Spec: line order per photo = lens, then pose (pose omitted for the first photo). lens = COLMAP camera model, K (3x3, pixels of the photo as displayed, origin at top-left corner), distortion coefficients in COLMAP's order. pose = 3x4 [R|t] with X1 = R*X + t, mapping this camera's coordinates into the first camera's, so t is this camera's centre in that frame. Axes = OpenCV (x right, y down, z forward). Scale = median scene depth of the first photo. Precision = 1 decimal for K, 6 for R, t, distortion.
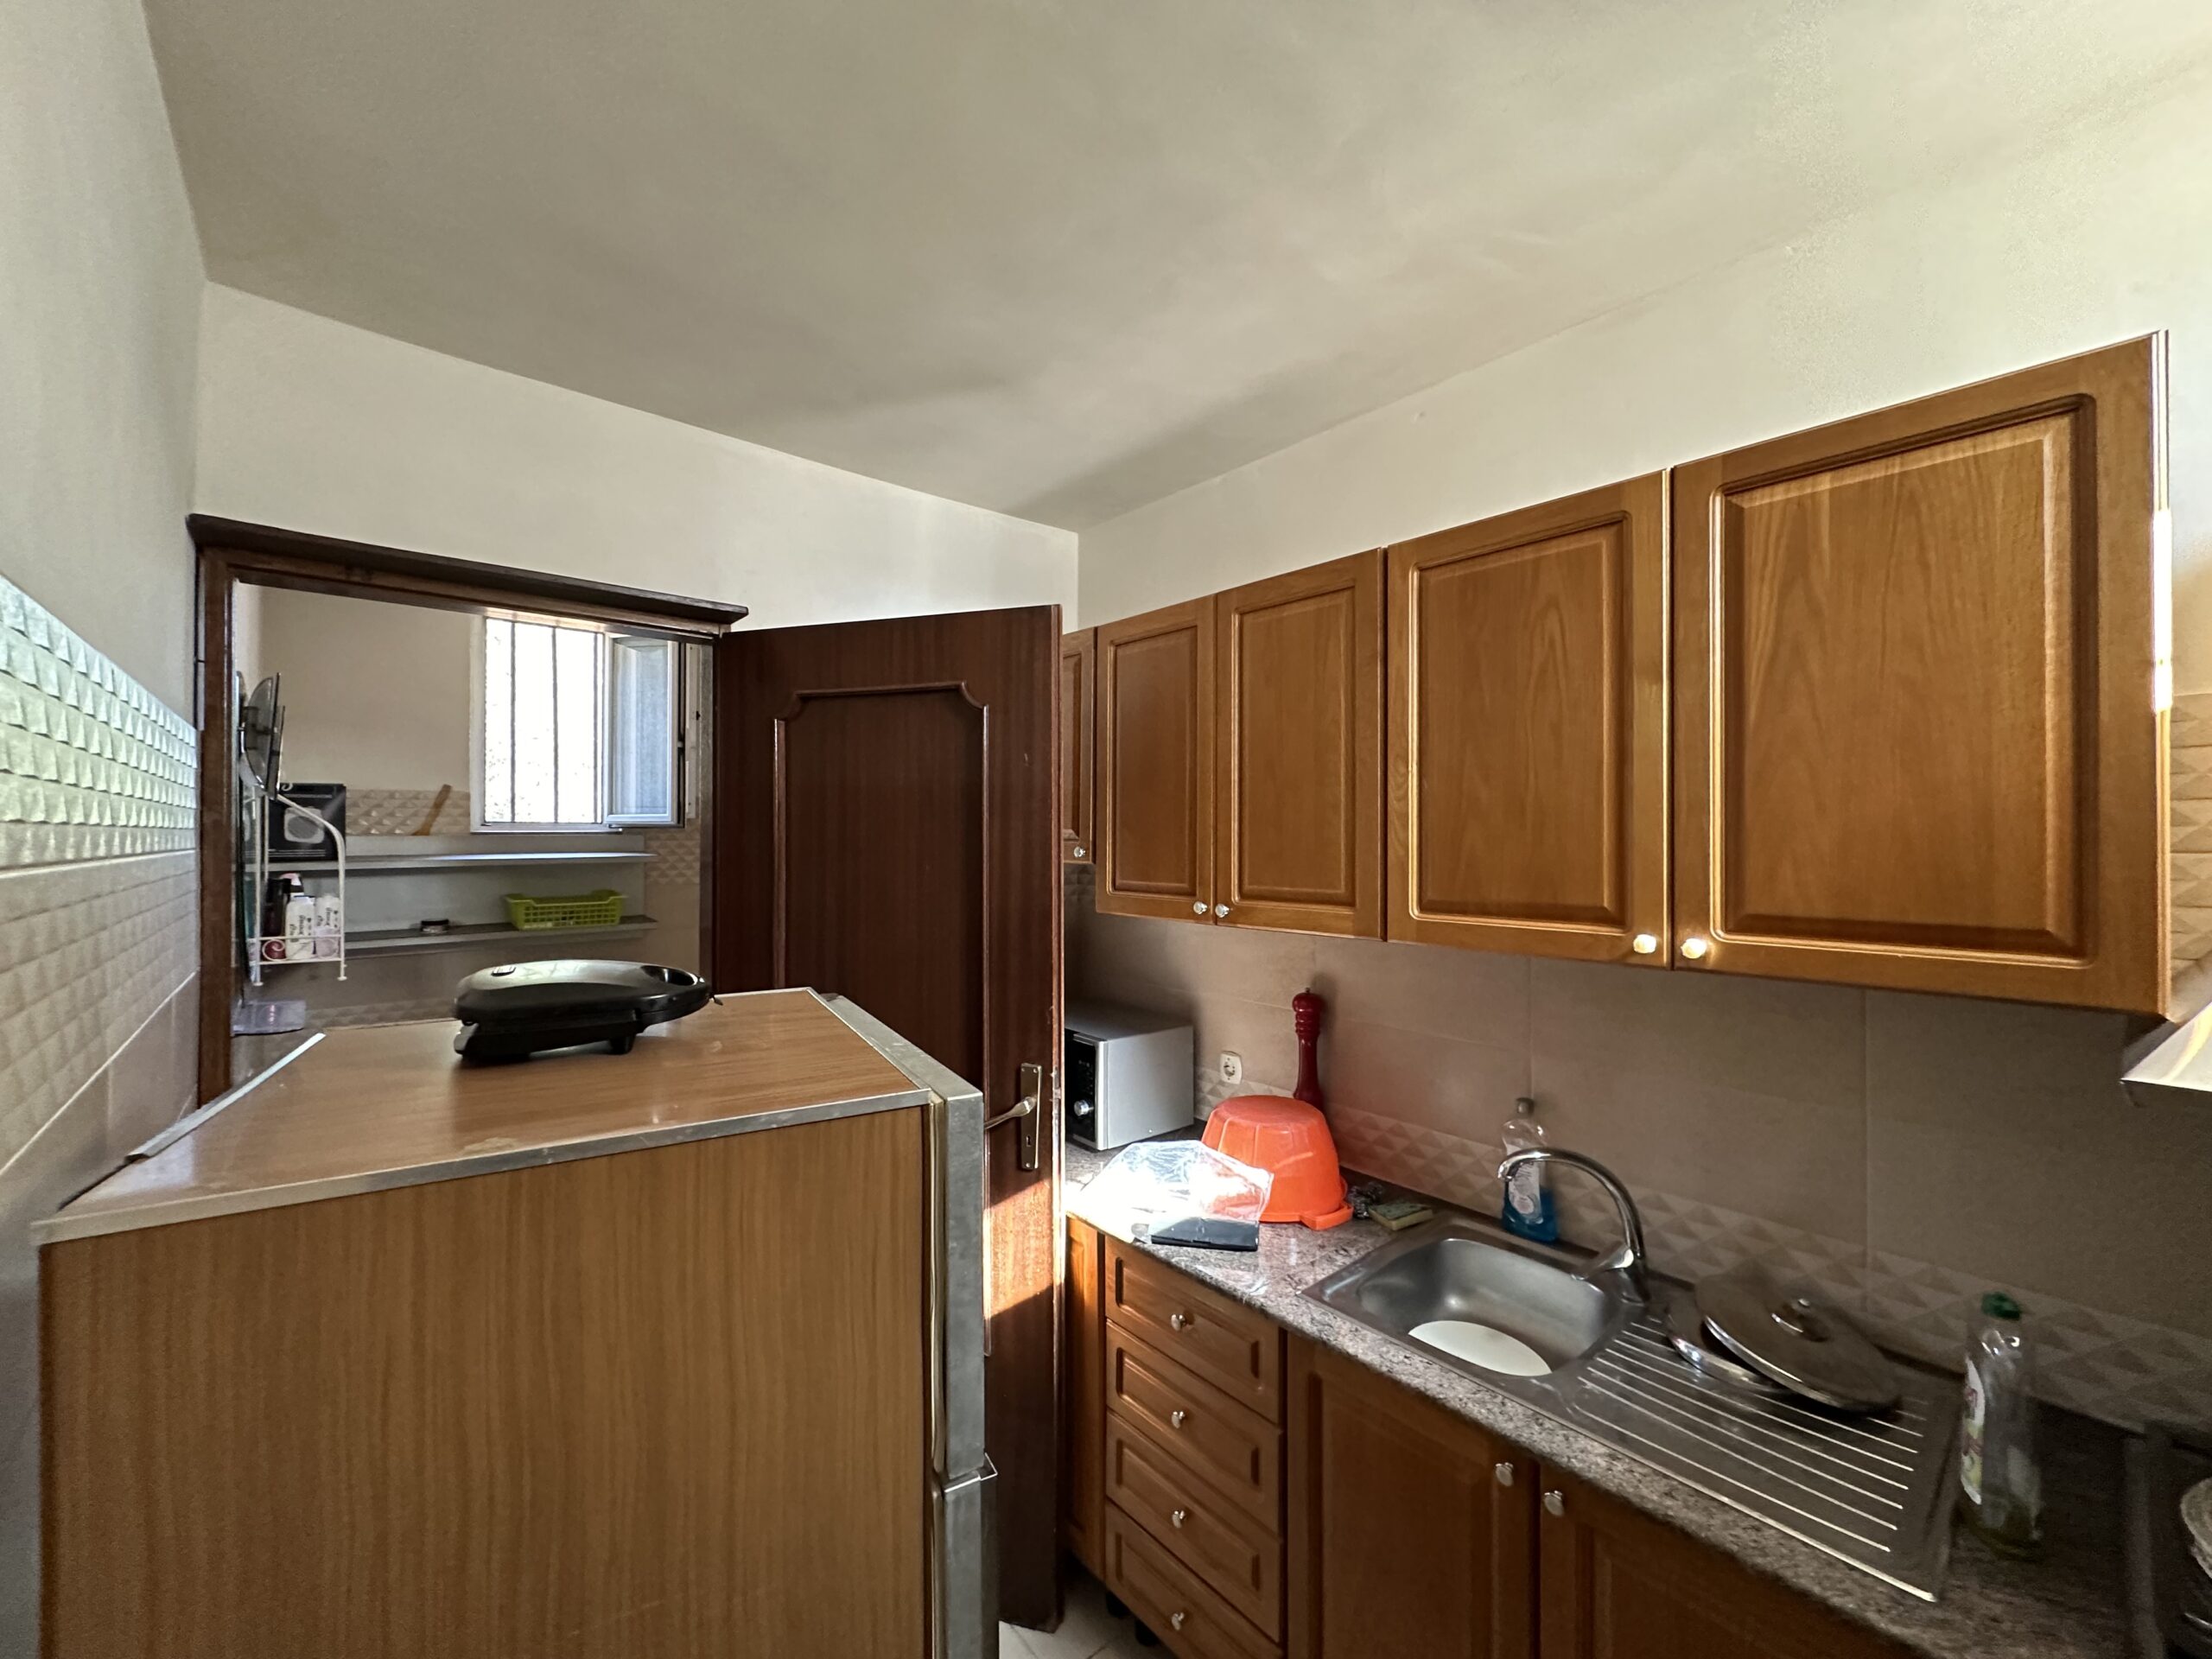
lens RADIAL K [[877.2, 0, 1101.9], [0, 877.2, 826.2], [0, 0, 1]] dist [-0.001936, 0.000276]
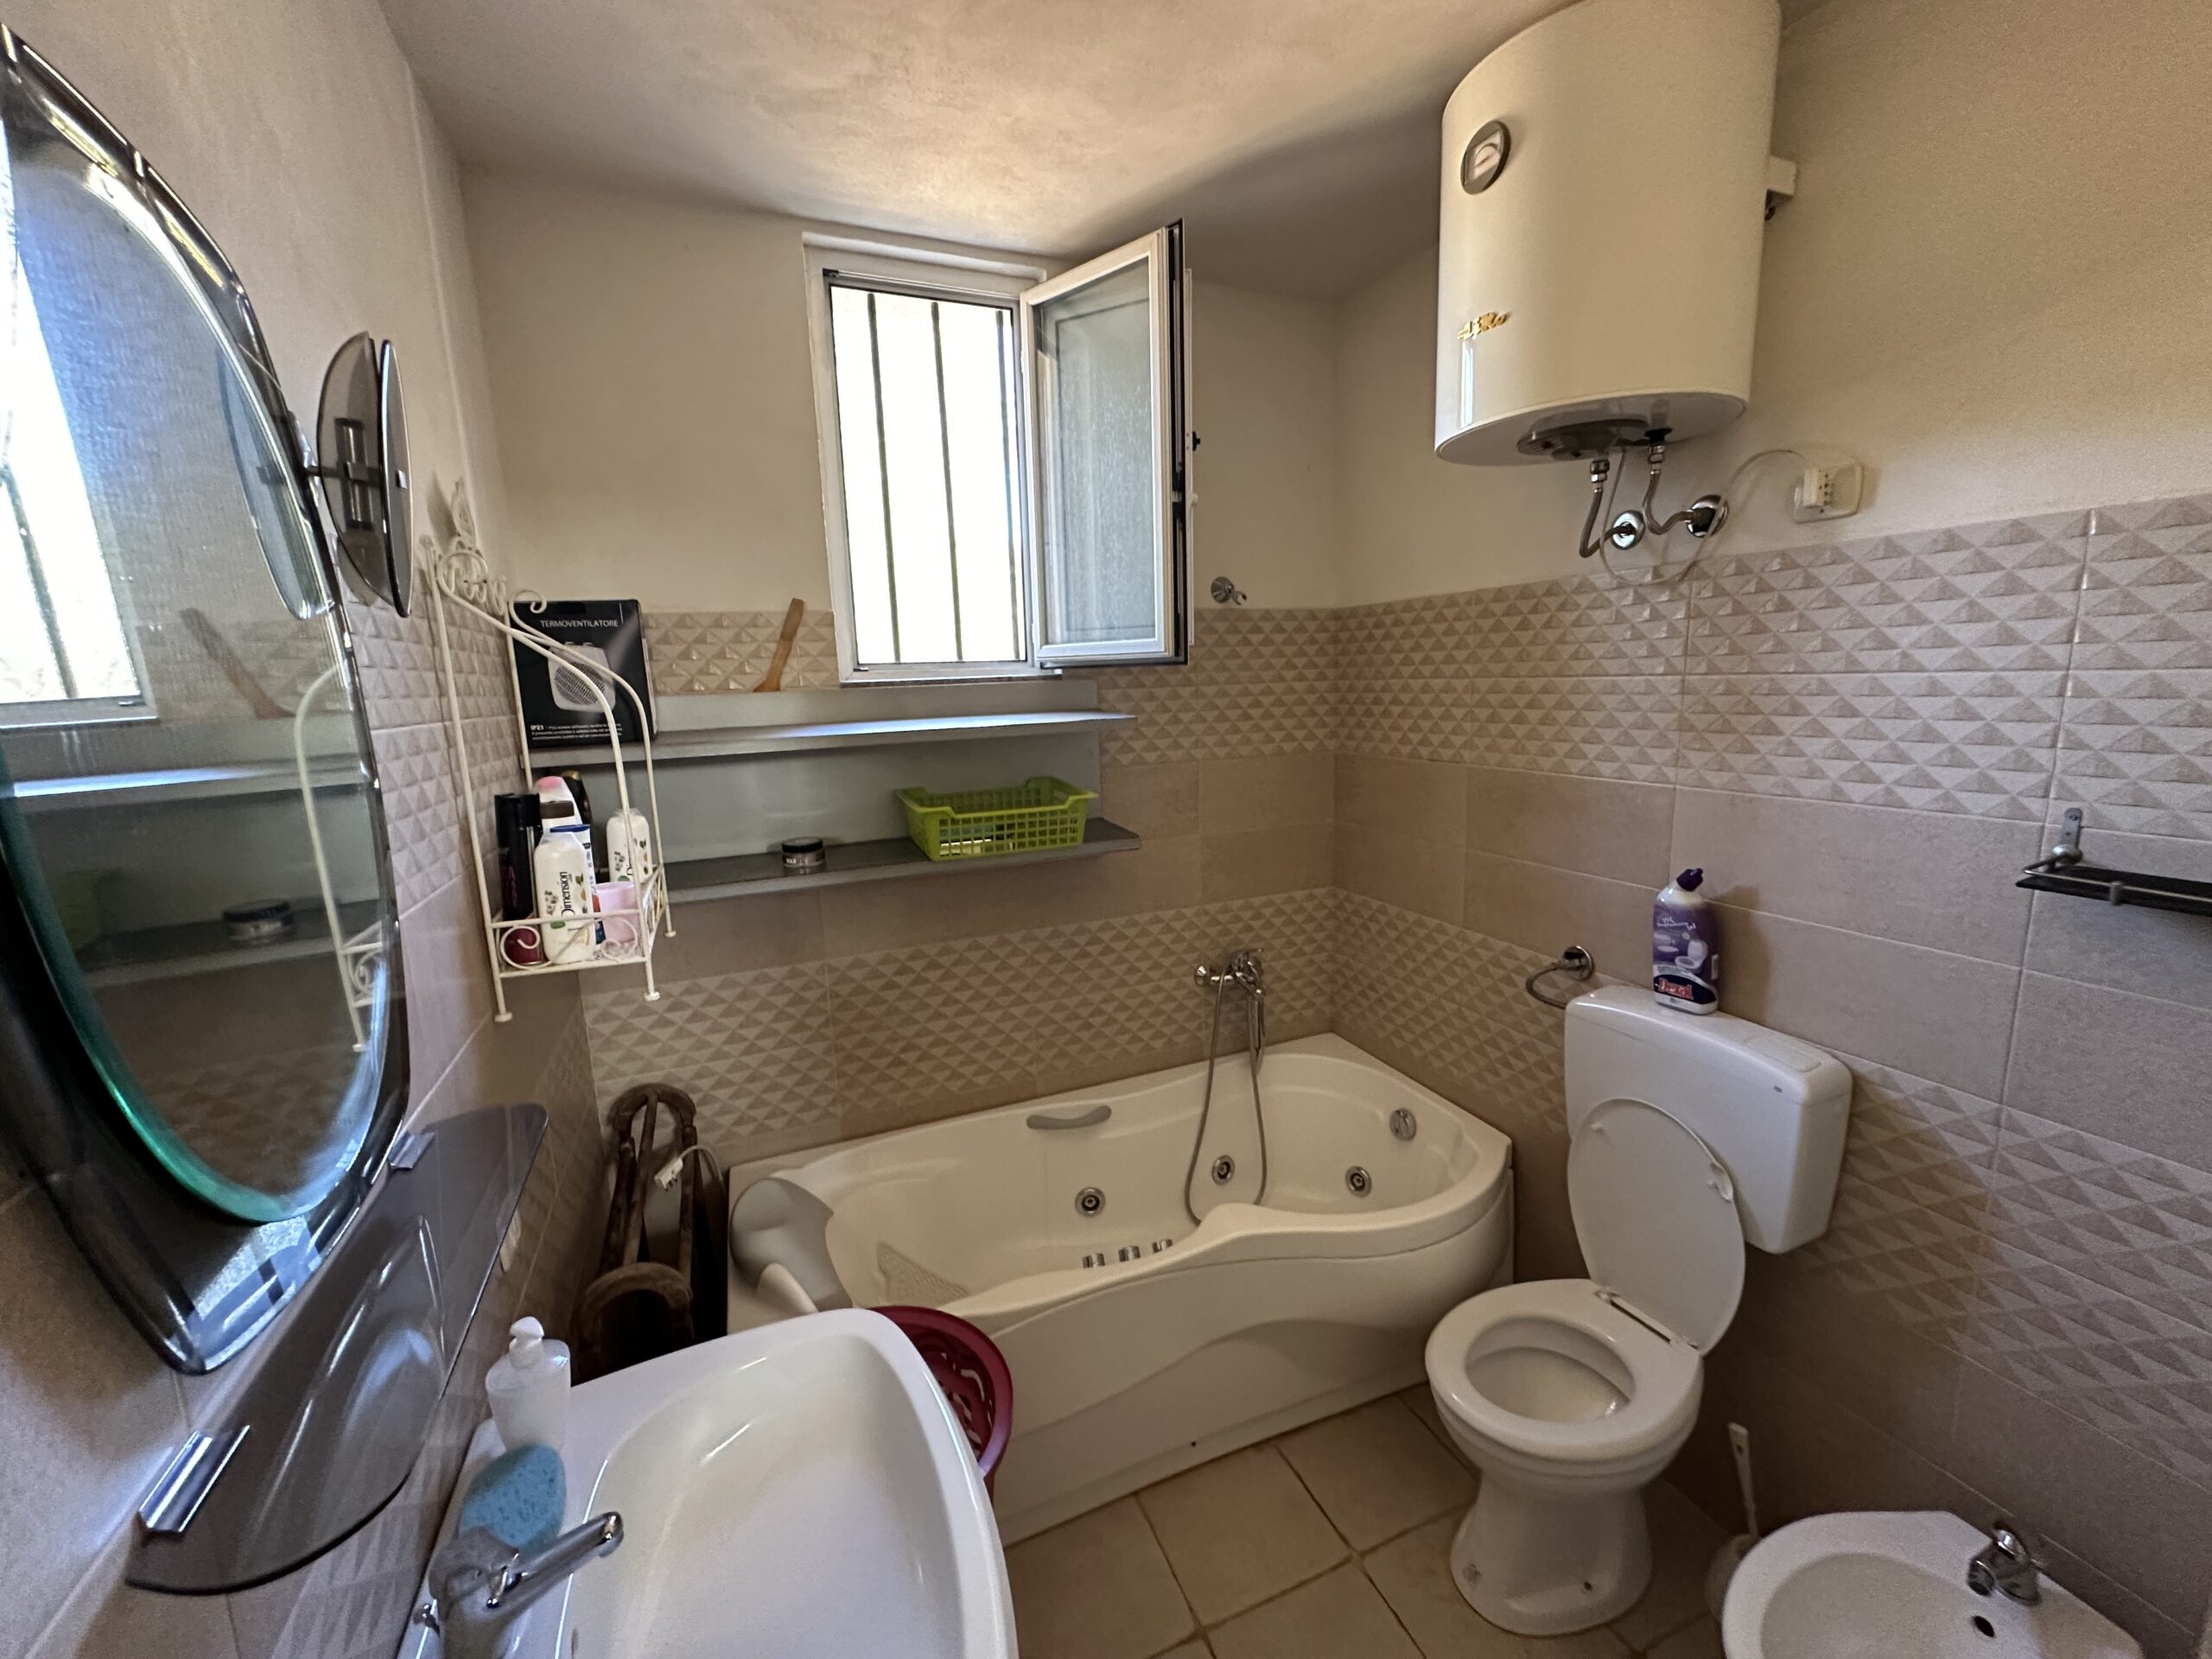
lens RADIAL K [[877.2, 0, 1108.4], [0, 877.2, 830.0], [0, 0, 1]] dist [-0.001936, 0.000276]
pose [[0.951482, 0.025557, -0.306641, -0.385254], [0.033020, 0.982310, 0.184327, 0.001302], [0.305927, -0.185509, 0.933807, 0.513512]]
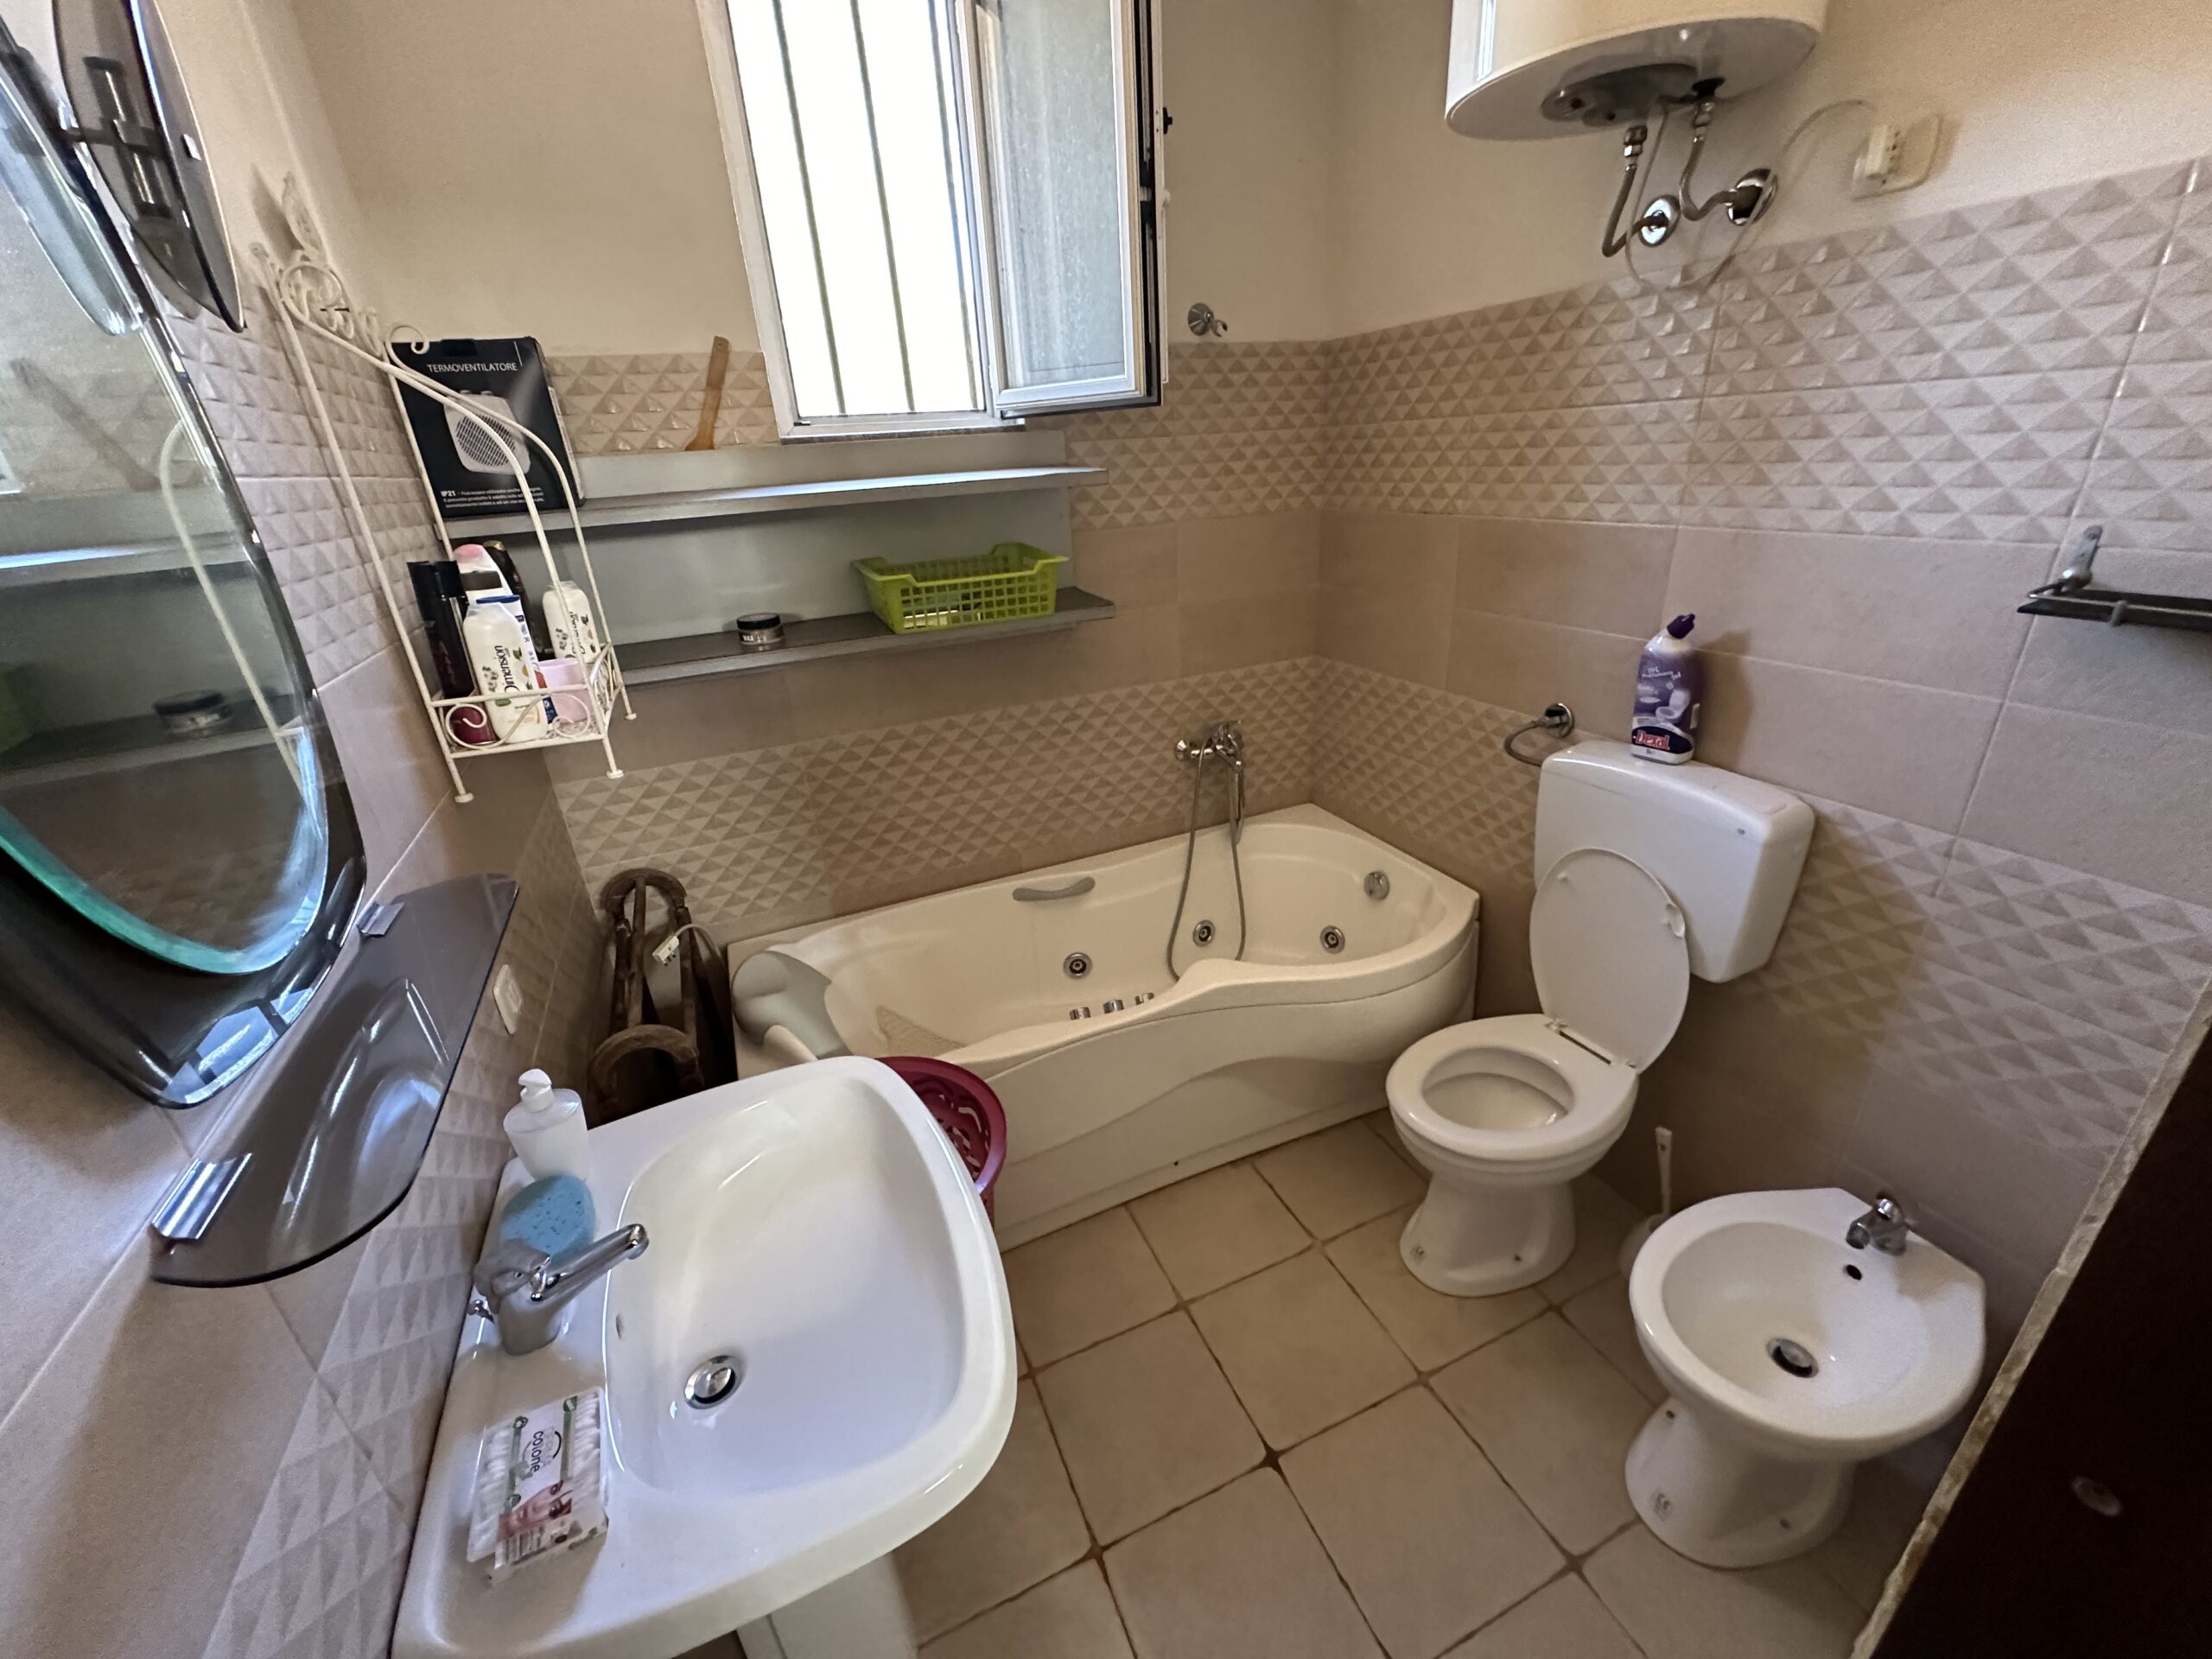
lens RADIAL K [[877.2, 0, 1109.3], [0, 877.2, 830.8], [0, 0, 1]] dist [-0.001936, 0.000276]
pose [[0.957272, 0.066142, -0.281523, -0.380787], [0.057186, 0.910974, 0.408480, 0.017838], [0.283477, -0.407126, 0.868268, 0.521187]]
